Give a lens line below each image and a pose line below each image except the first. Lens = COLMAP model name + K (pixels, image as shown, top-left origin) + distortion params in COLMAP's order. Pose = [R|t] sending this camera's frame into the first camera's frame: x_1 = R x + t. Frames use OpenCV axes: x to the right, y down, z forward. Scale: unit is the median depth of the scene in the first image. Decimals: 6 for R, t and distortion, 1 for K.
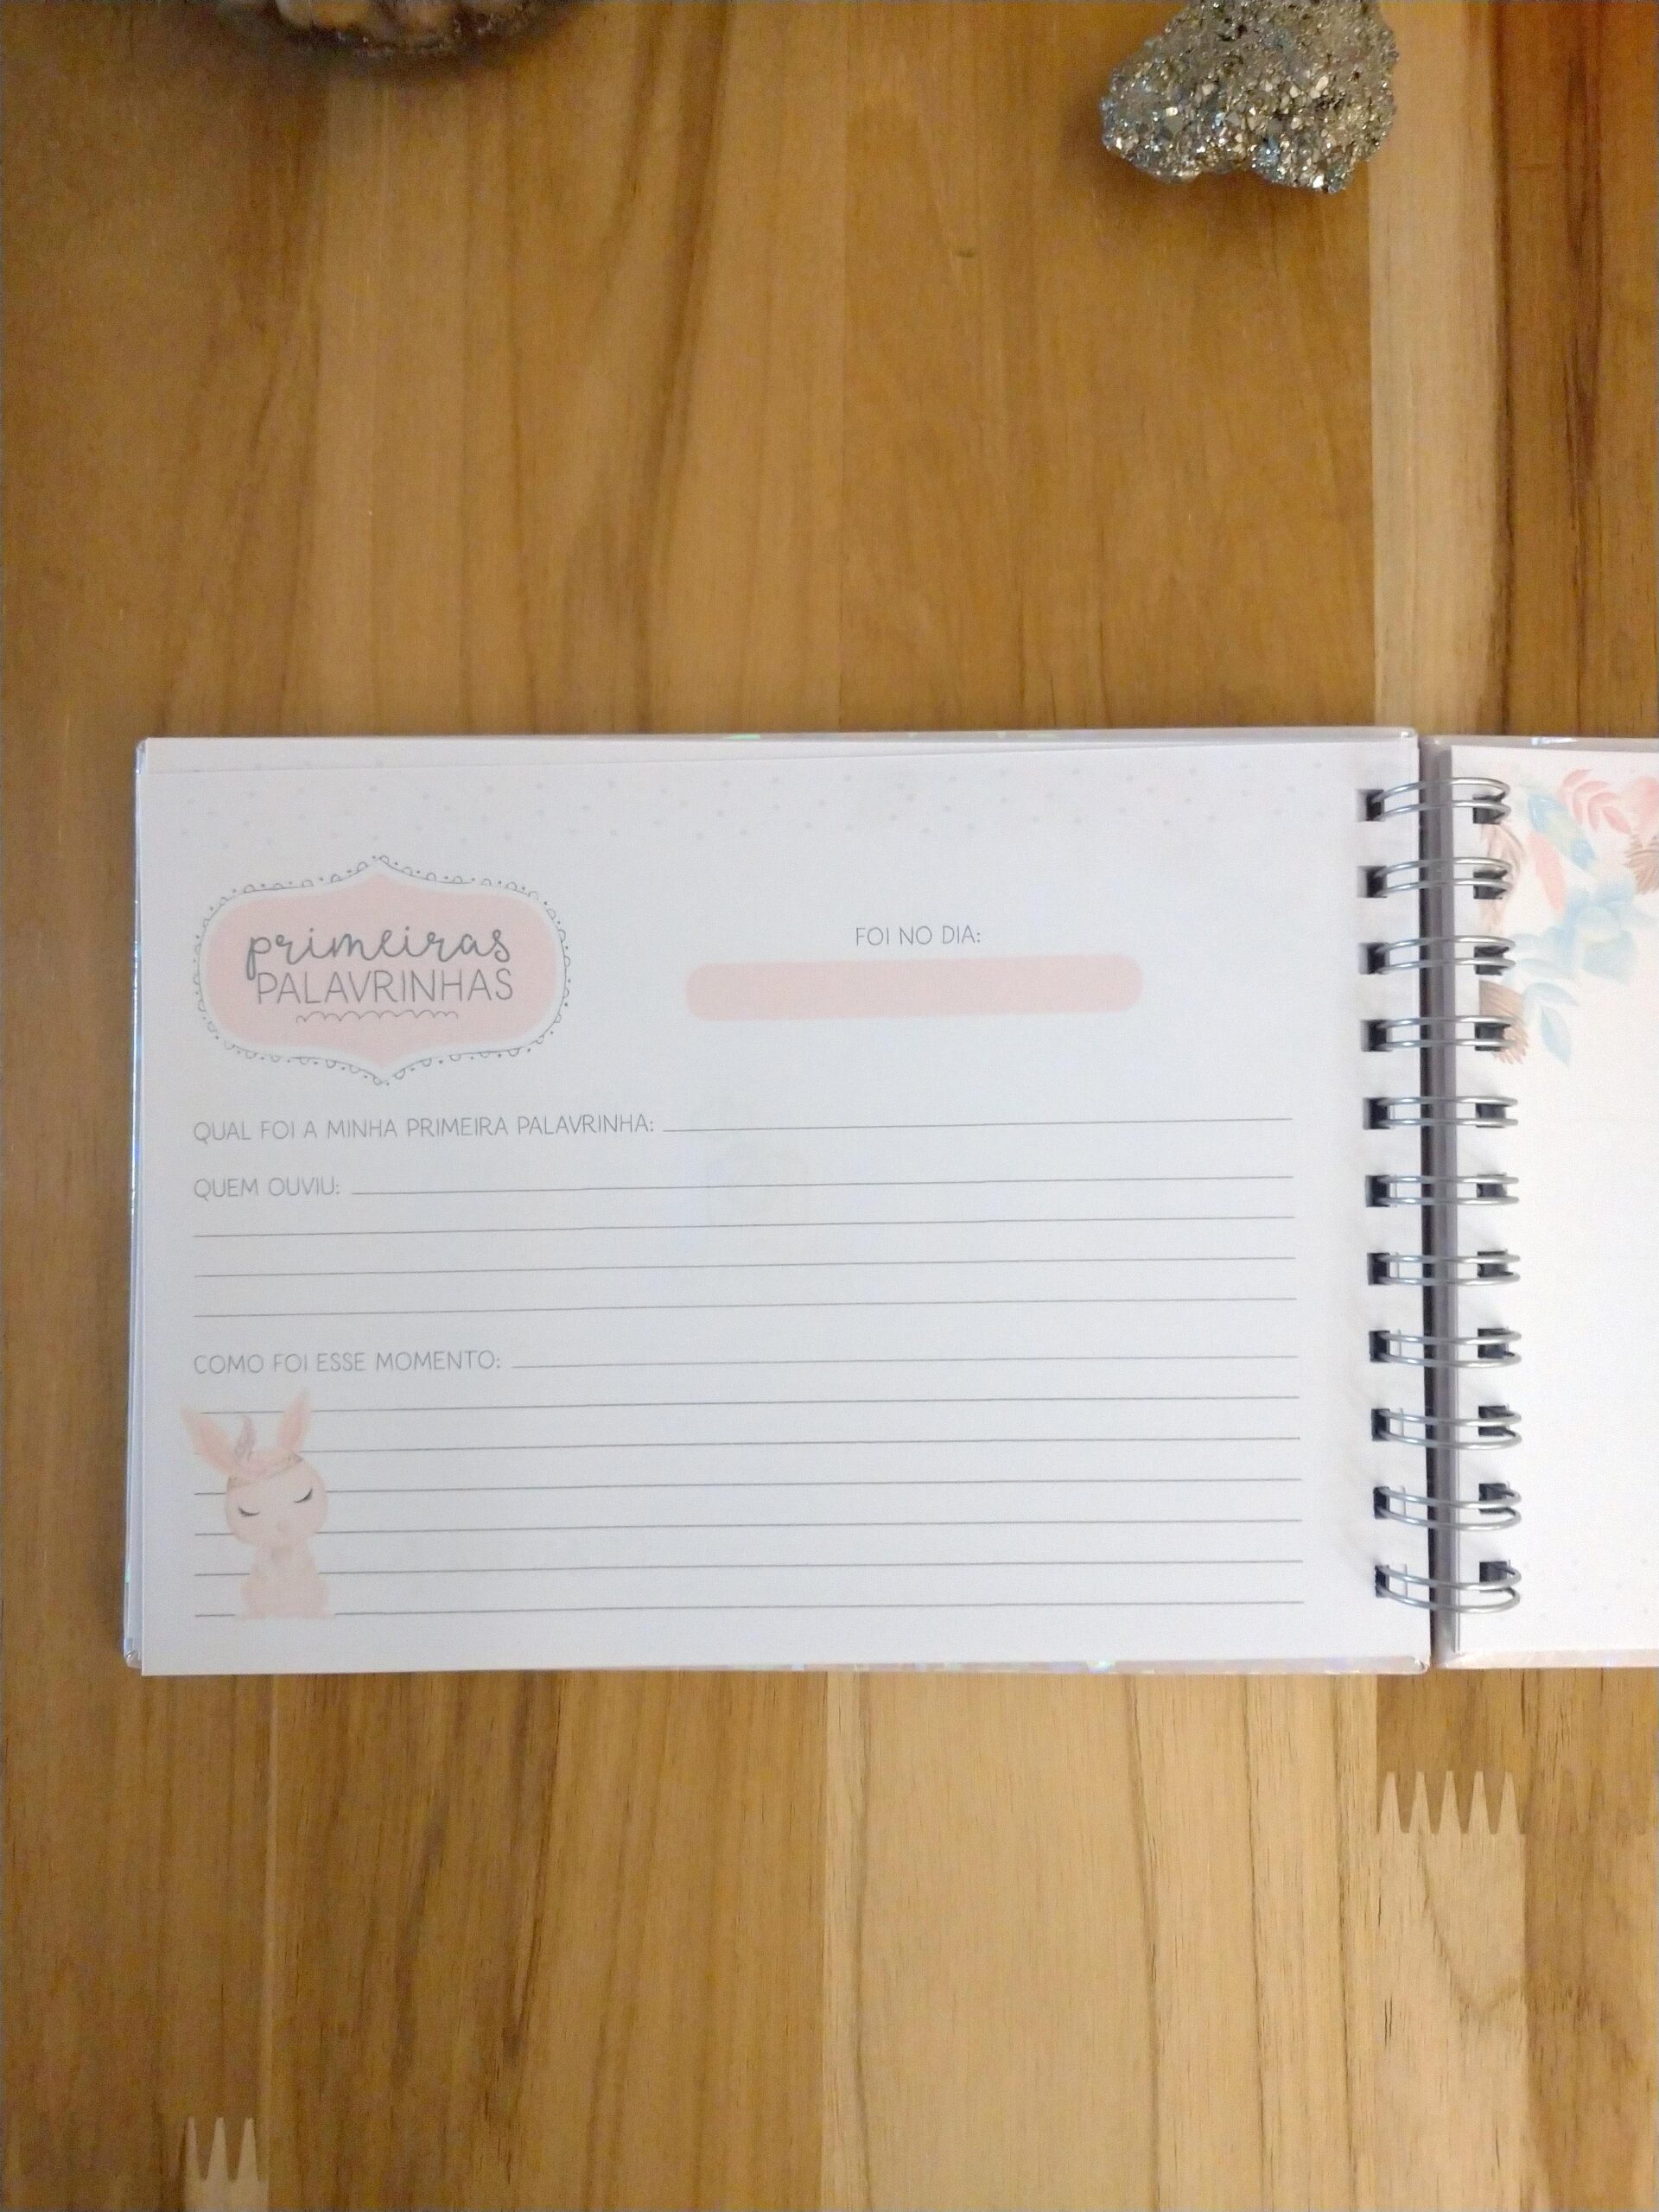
lens RADIAL K [[1521.5, 0, 837.3], [0, 1521.5, 1100.6], [0, 0, 1]] dist [-0.028103, 0.007823]
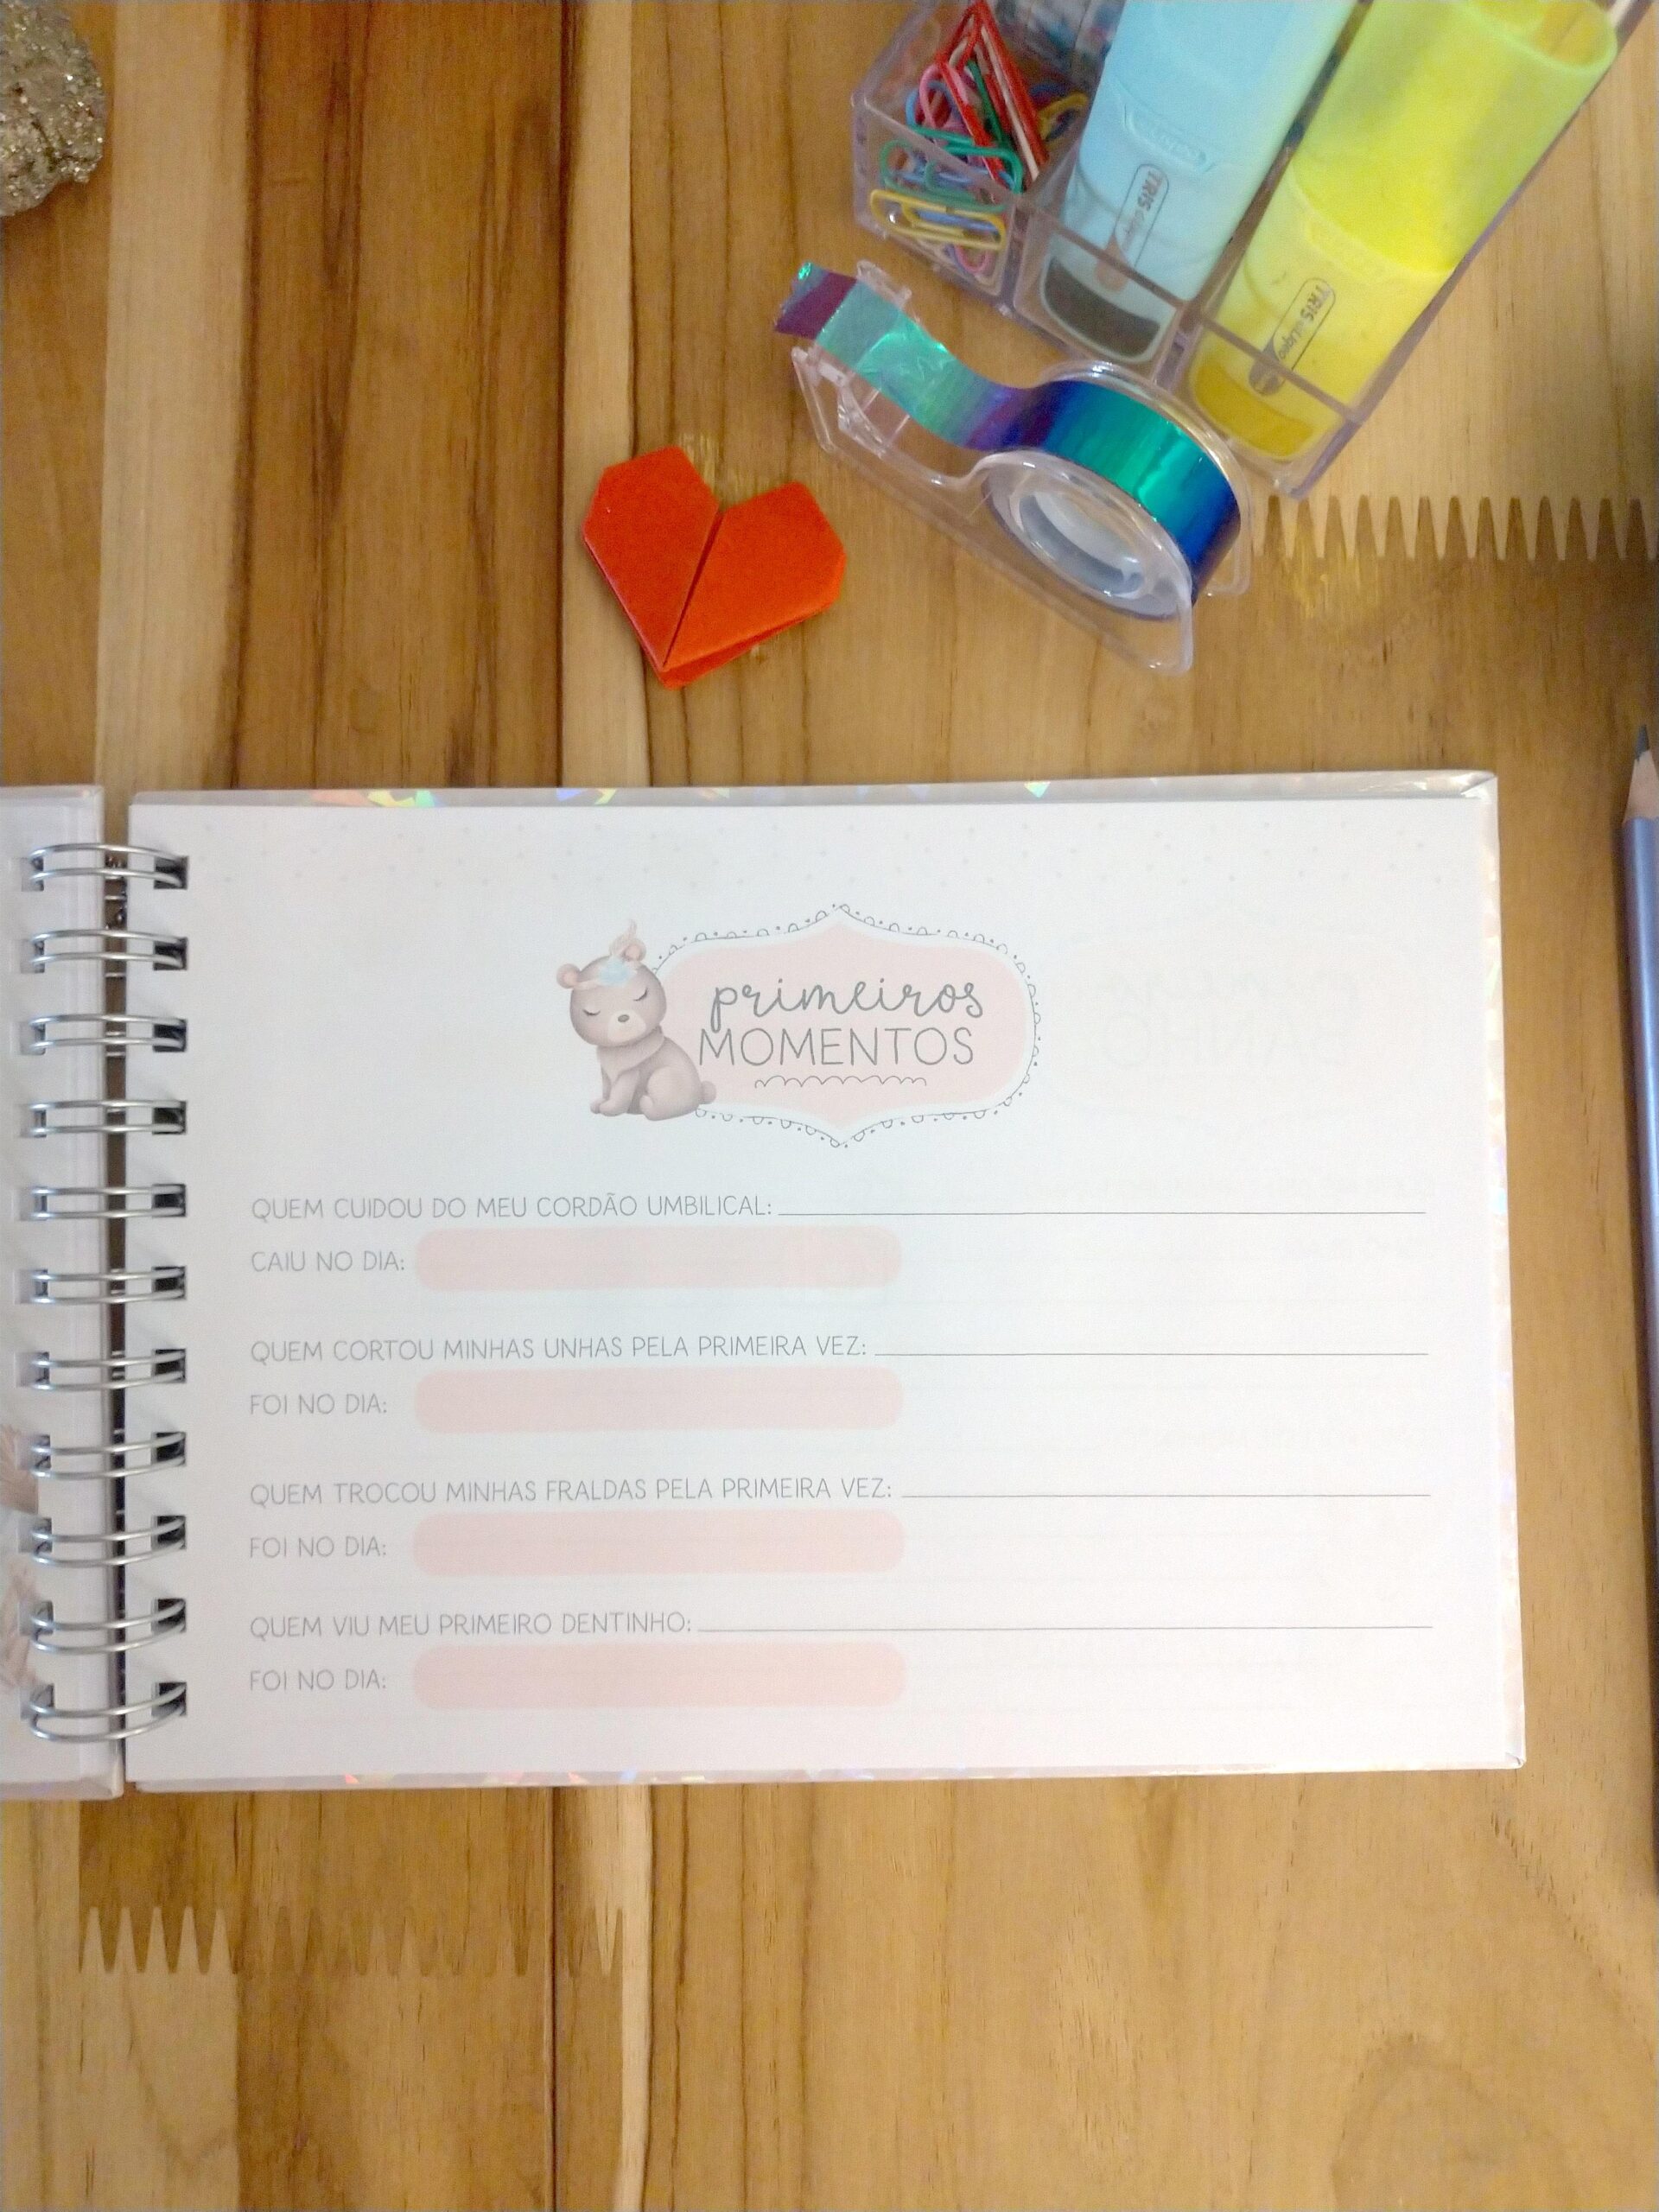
lens RADIAL K [[1485.3, 0, 819.4], [0, 1485.3, 1098.3], [0, 0, 1]] dist [-0.027163, 0.008790]
pose [[0.999894, -0.013350, 0.005762, 0.820213], [0.013294, 0.999864, 0.009718, -0.062174], [-0.005891, -0.009640, 0.999936, 0.088222]]
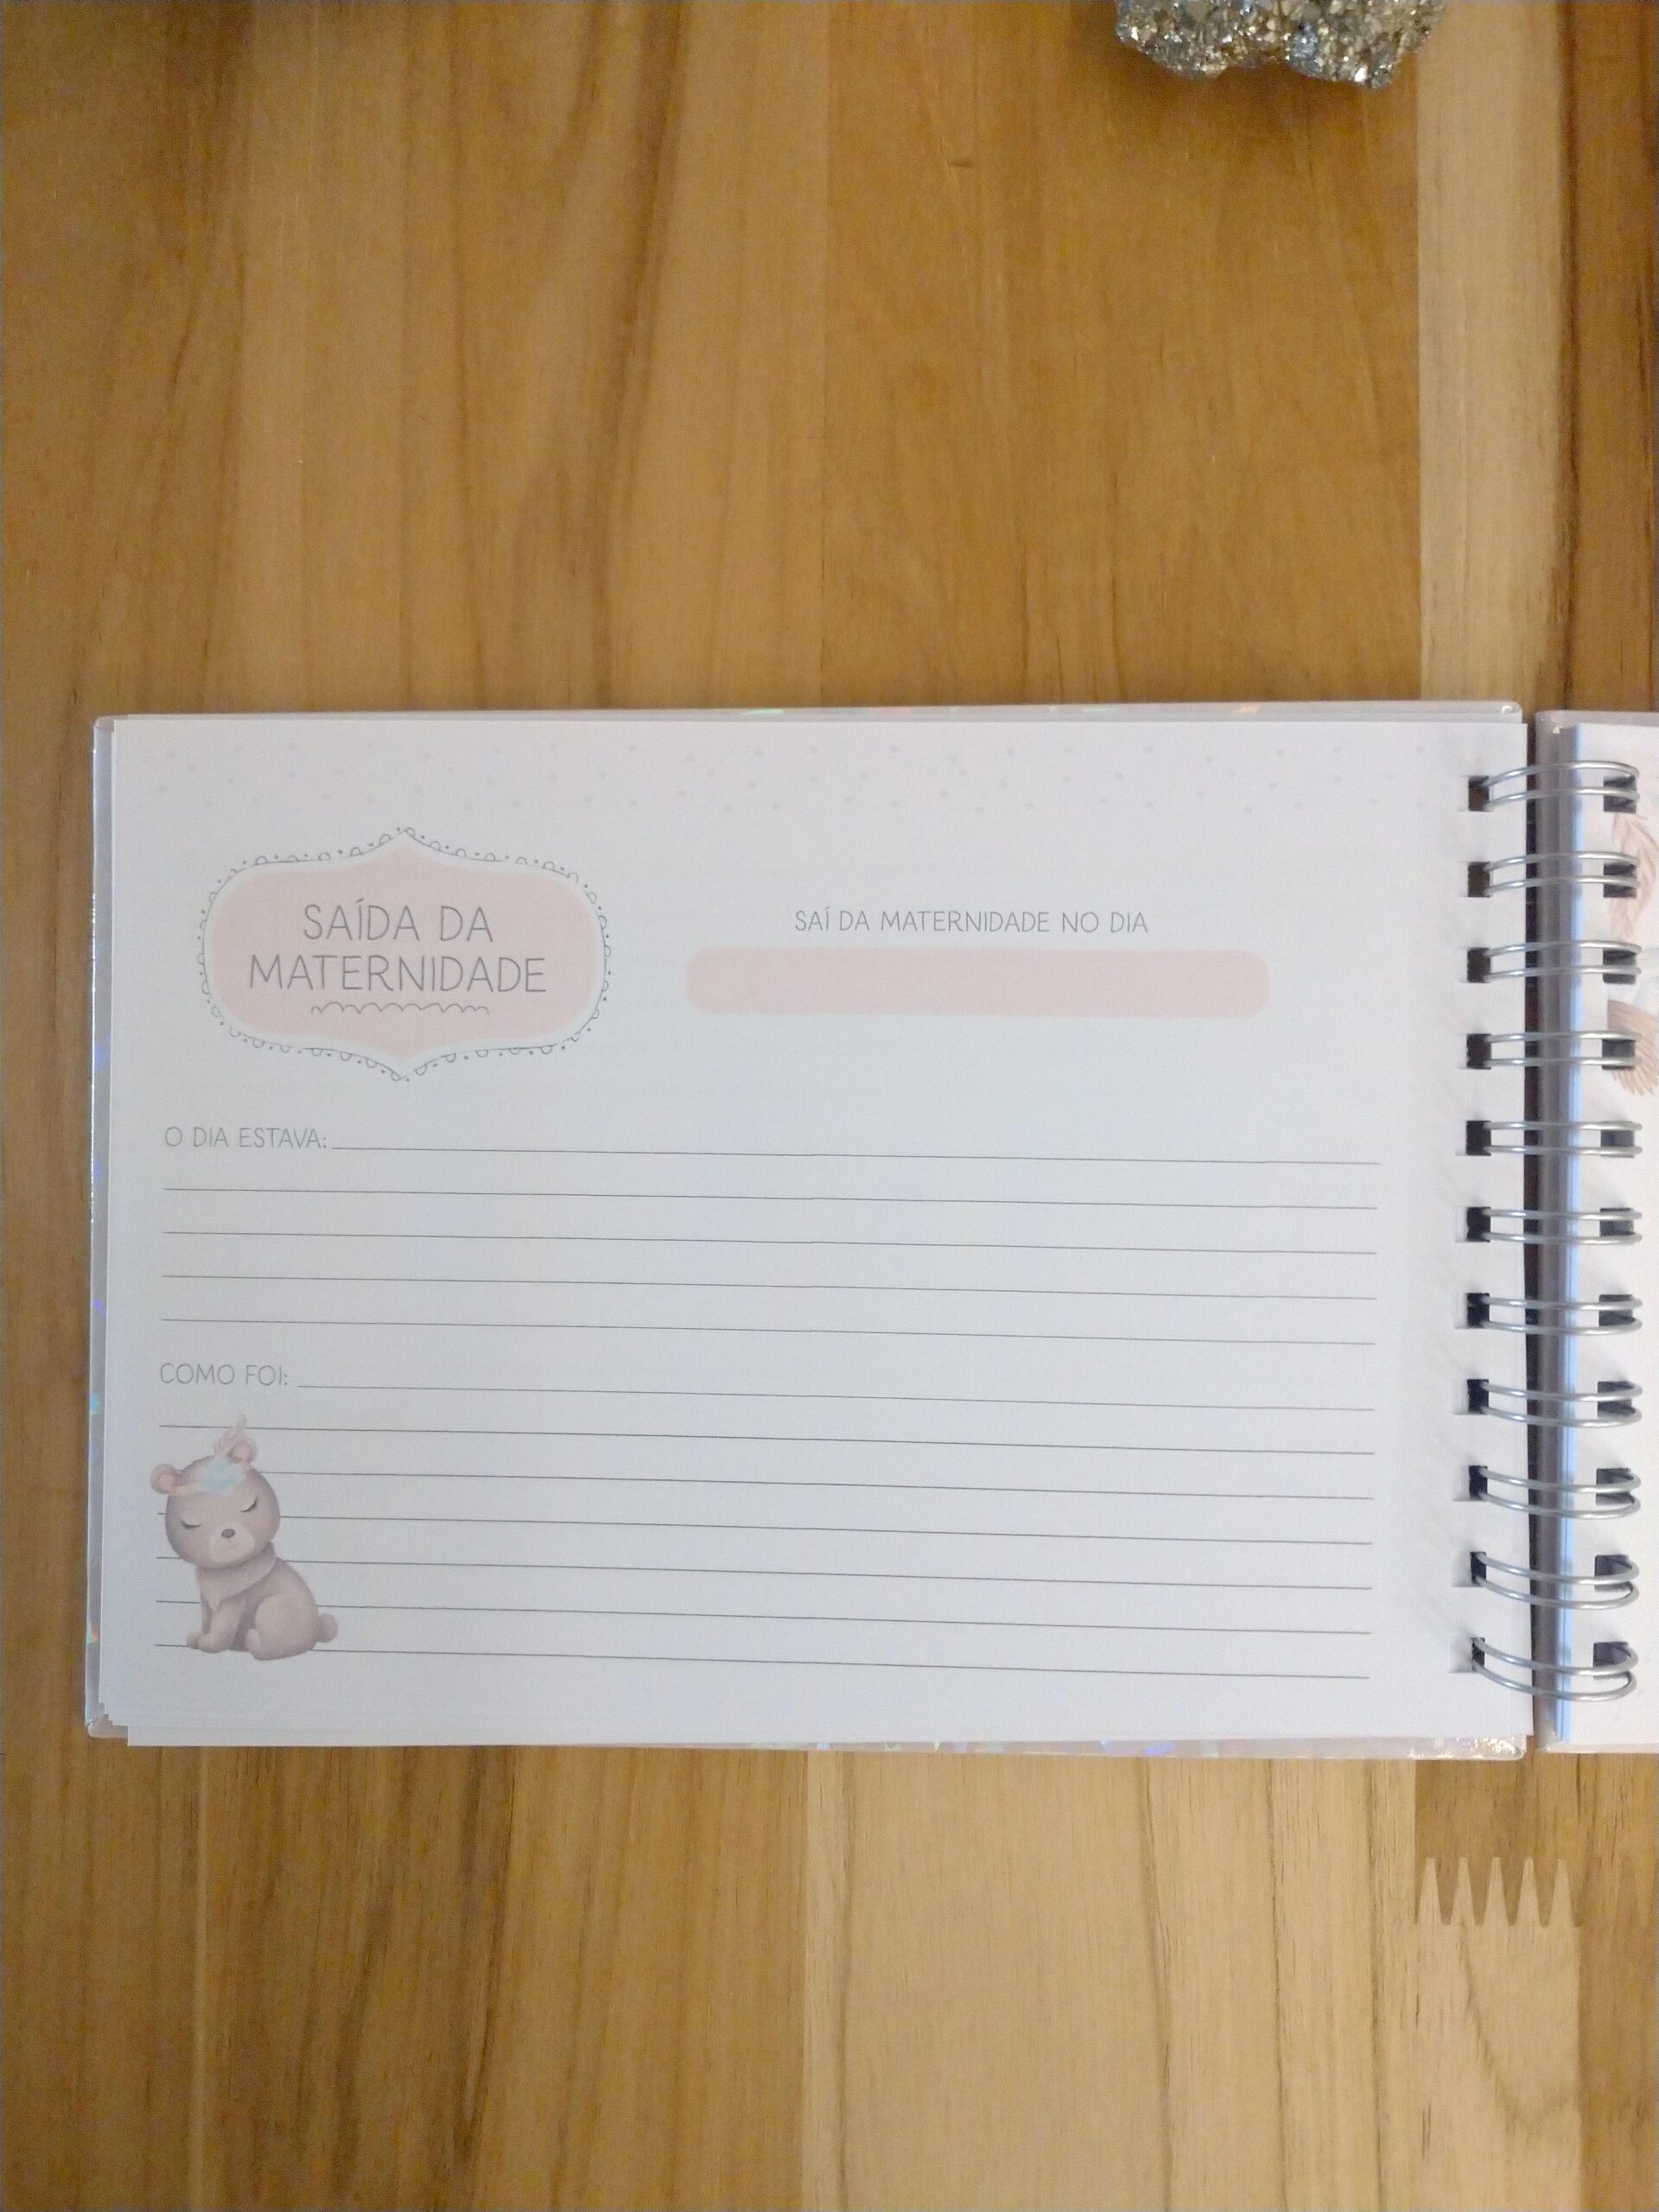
lens RADIAL K [[1485.3, 0, 819.4], [0, 1485.3, 1098.3], [0, 0, 1]] dist [-0.027163, 0.008790]
pose [[0.999883, -0.000578, -0.015304, 0.014334], [0.000906, 0.999769, 0.021468, -0.029208], [0.015288, -0.021479, 0.999652, 0.123627]]
